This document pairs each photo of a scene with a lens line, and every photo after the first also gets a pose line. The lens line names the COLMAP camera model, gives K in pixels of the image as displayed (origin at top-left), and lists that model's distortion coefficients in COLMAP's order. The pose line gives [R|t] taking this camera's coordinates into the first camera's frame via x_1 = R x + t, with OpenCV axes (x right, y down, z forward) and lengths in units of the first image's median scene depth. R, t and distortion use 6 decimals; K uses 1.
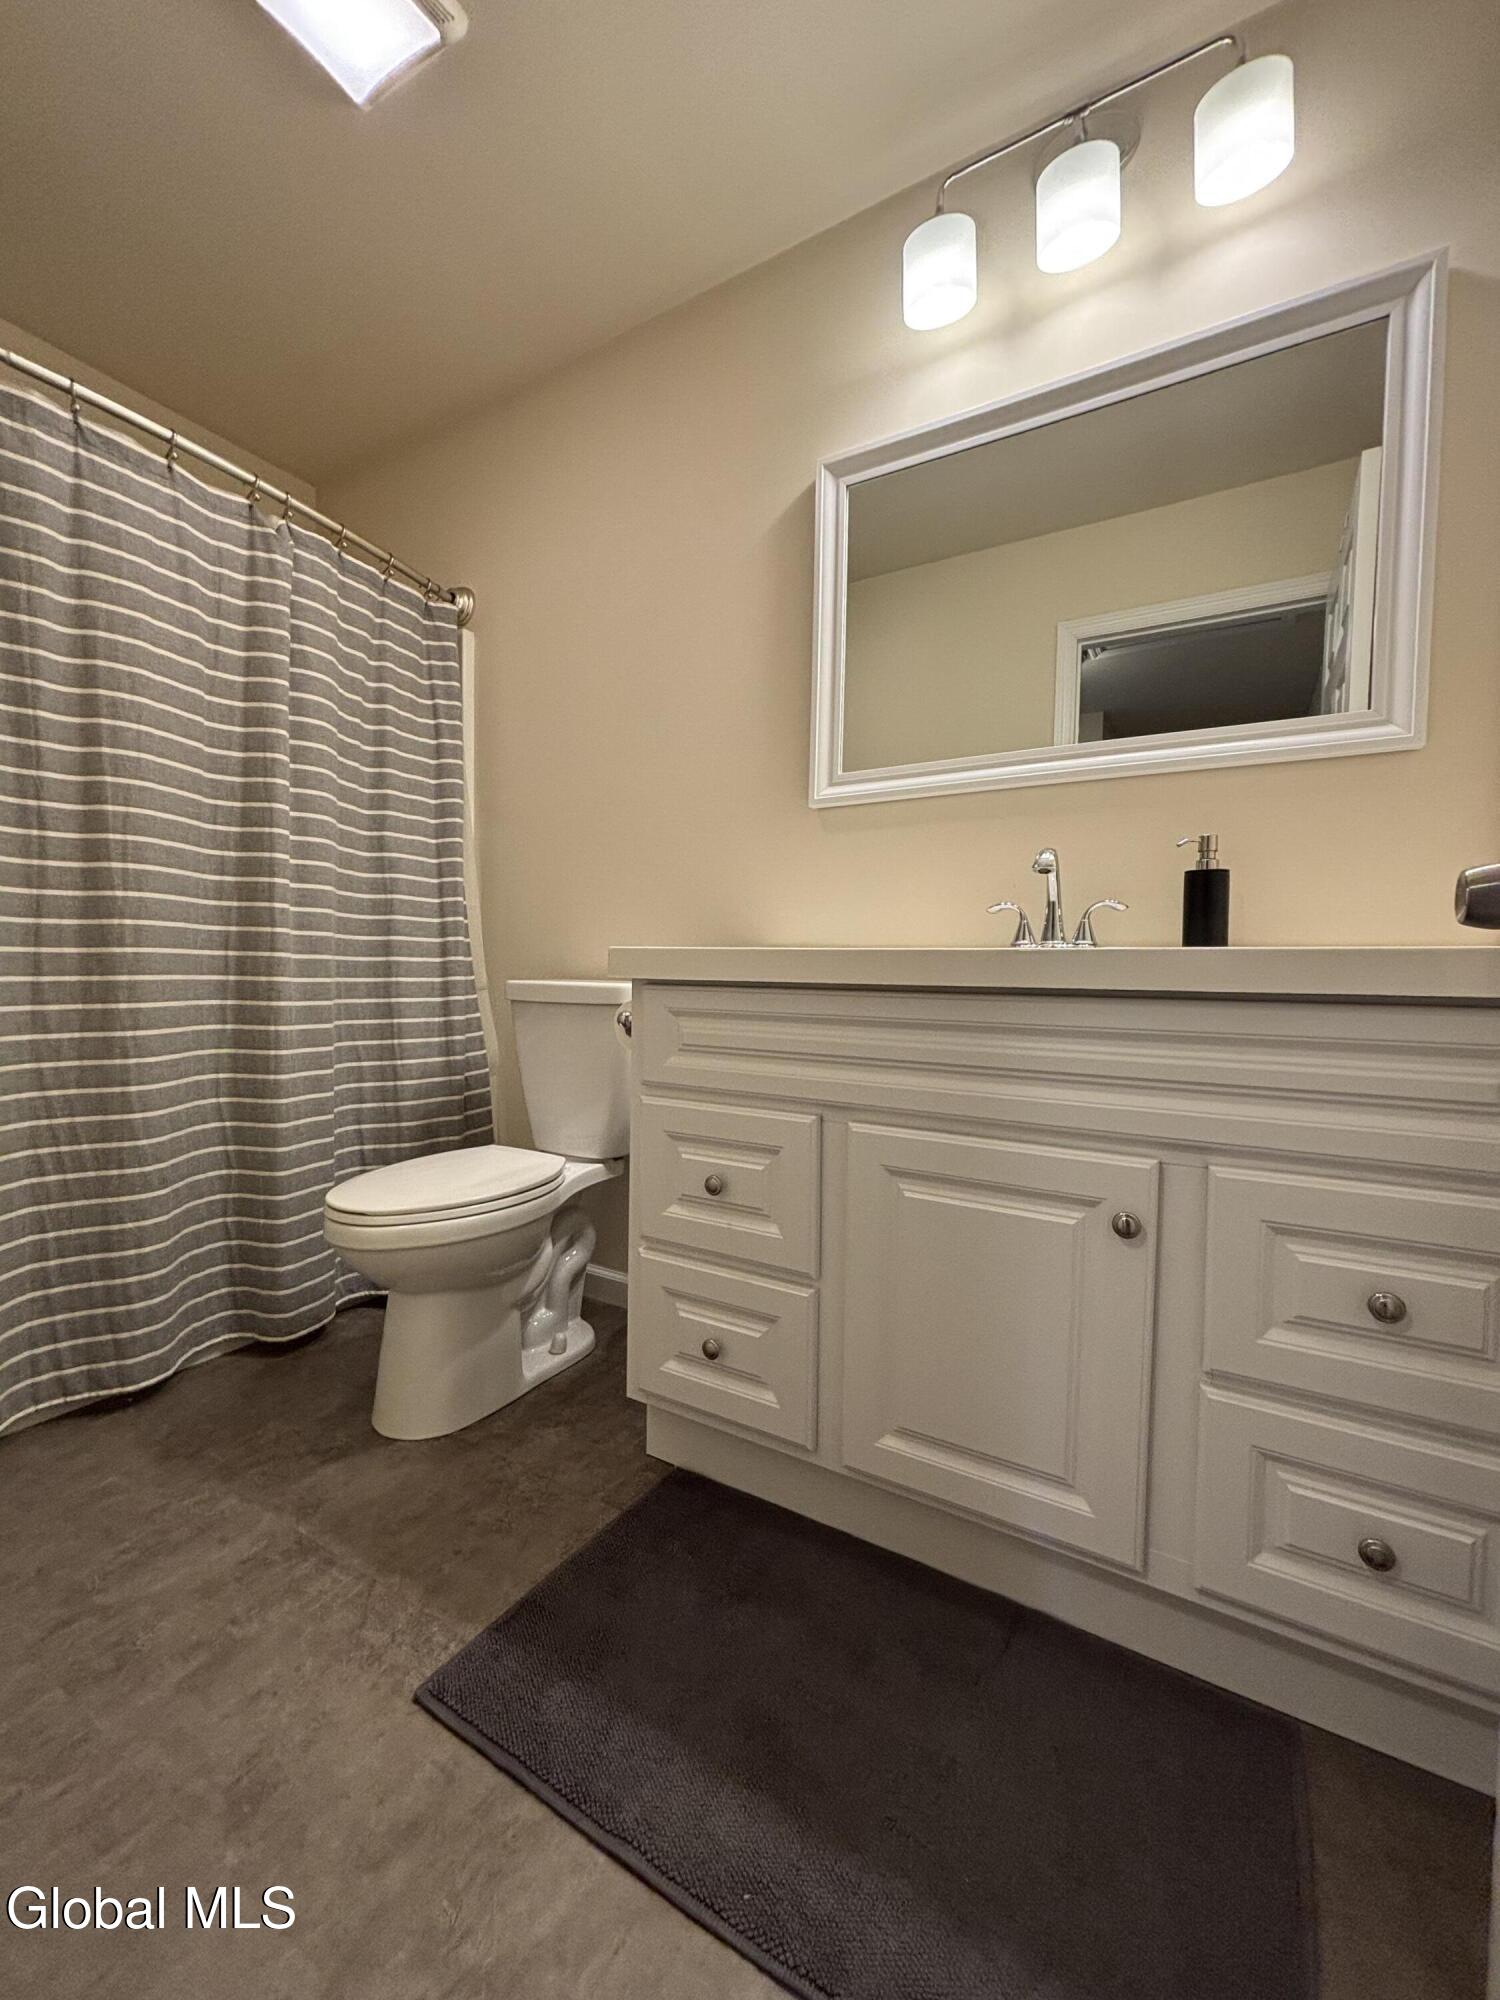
lens RADIAL K [[804.3, 0, 748.4], [0, 804.3, 1007.3], [0, 0, 1]] dist [-0.003713, 0.002307]
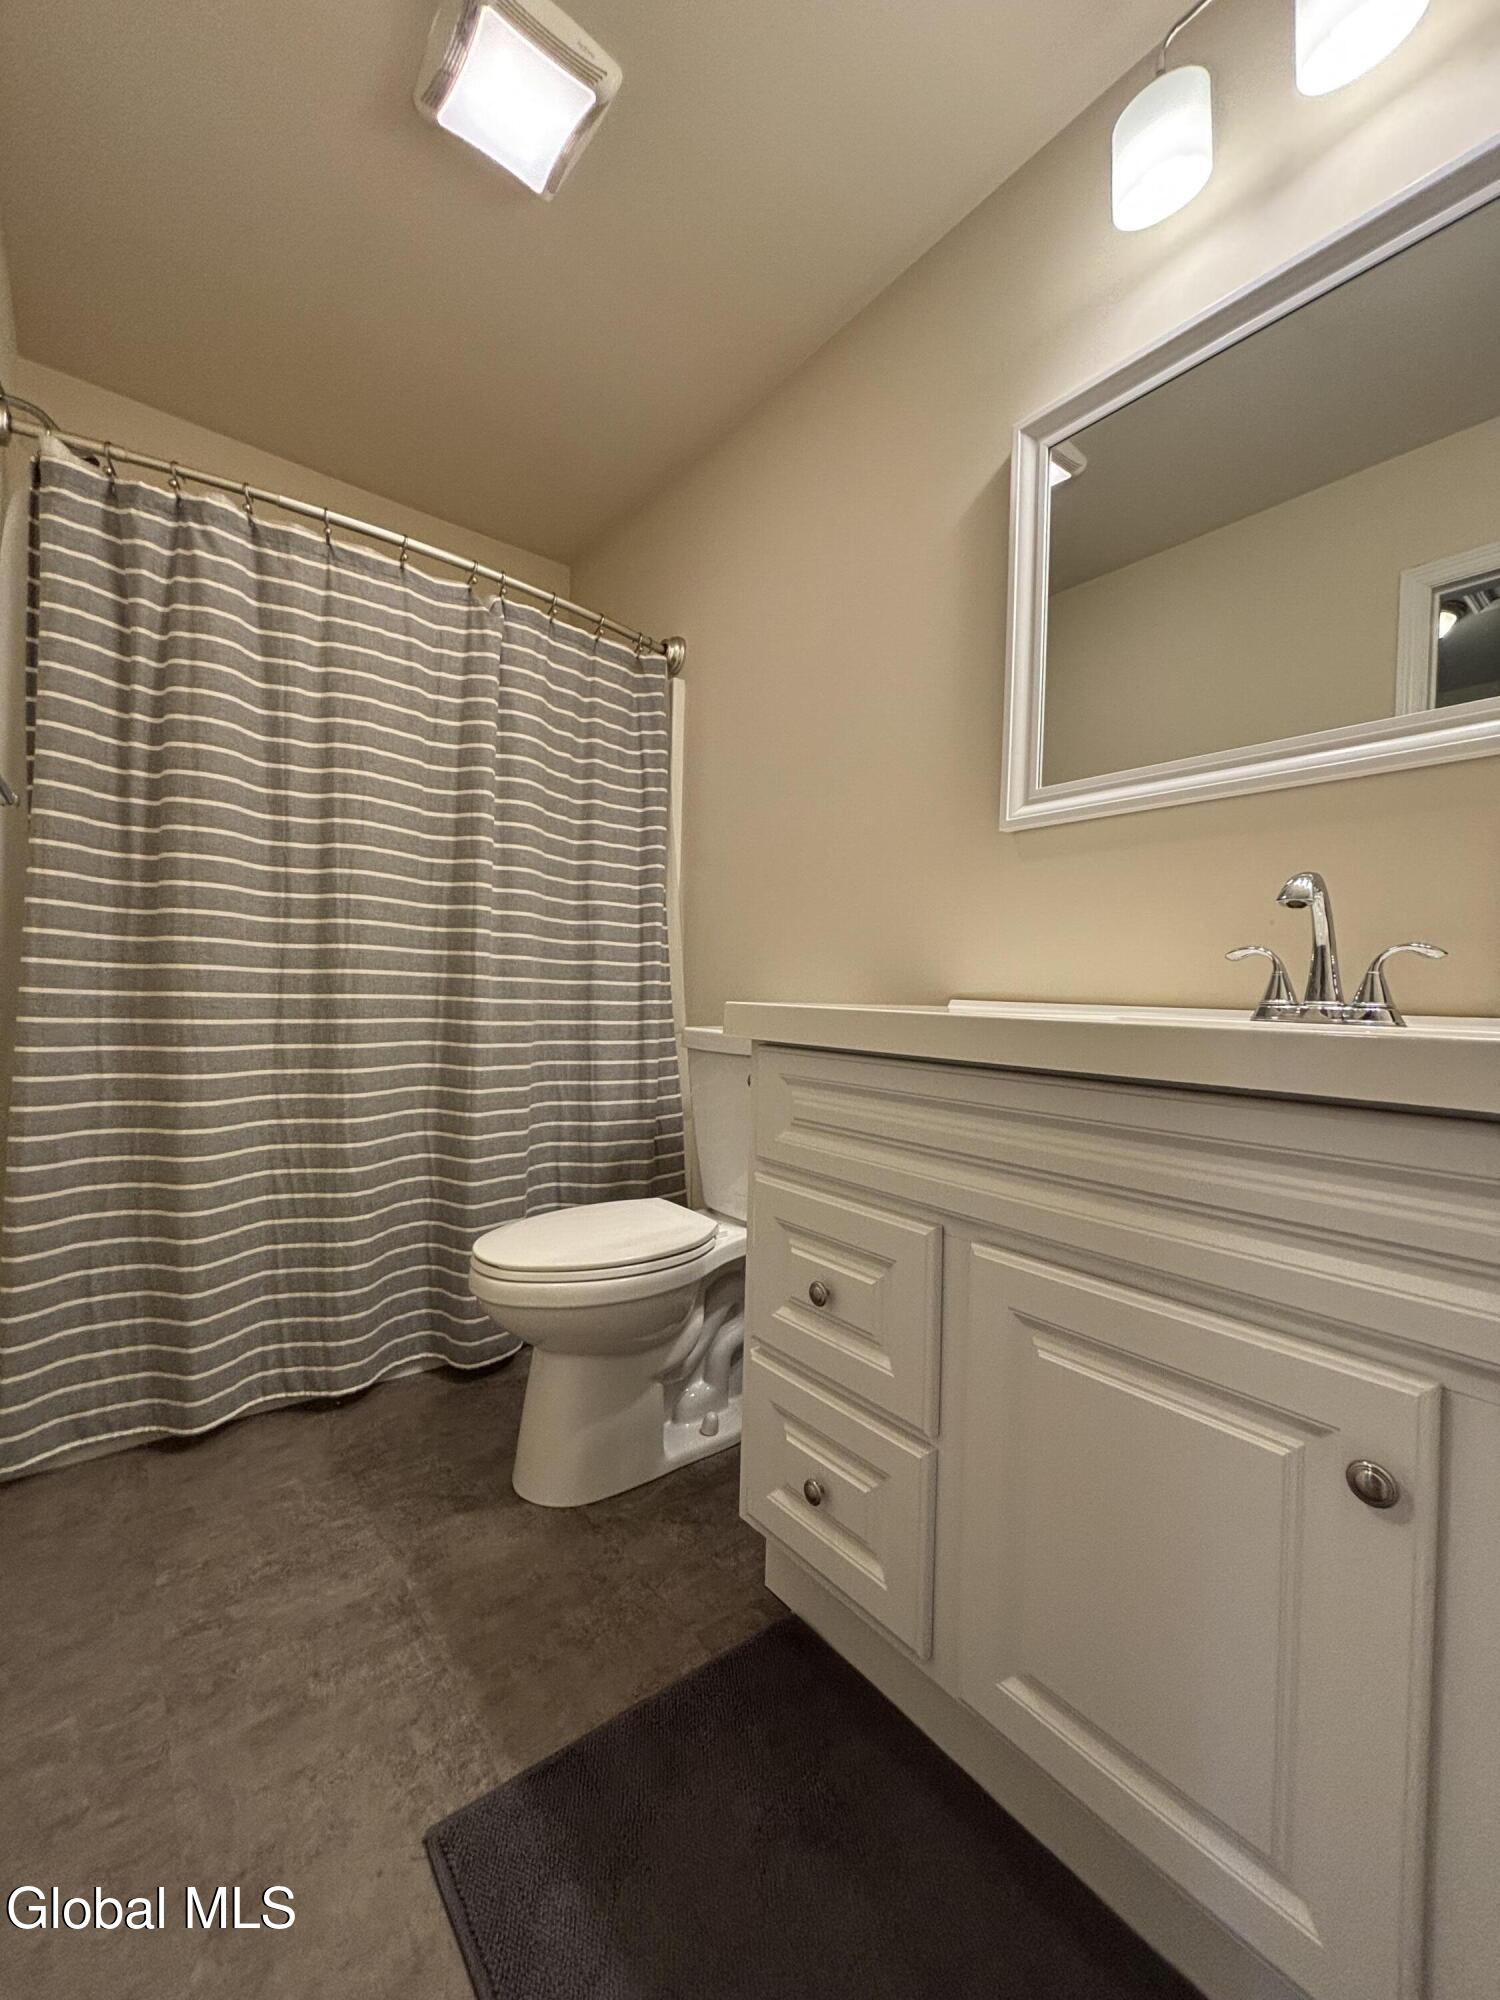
lens RADIAL K [[804.3, 0, 752.5], [0, 804.3, 1003.3], [0, 0, 1]] dist [-0.003713, 0.002307]
pose [[0.935051, 0.014366, -0.354222, 0.151543], [-0.028892, 0.998943, -0.035754, -0.038162], [0.353334, 0.043666, 0.934477, 0.153971]]
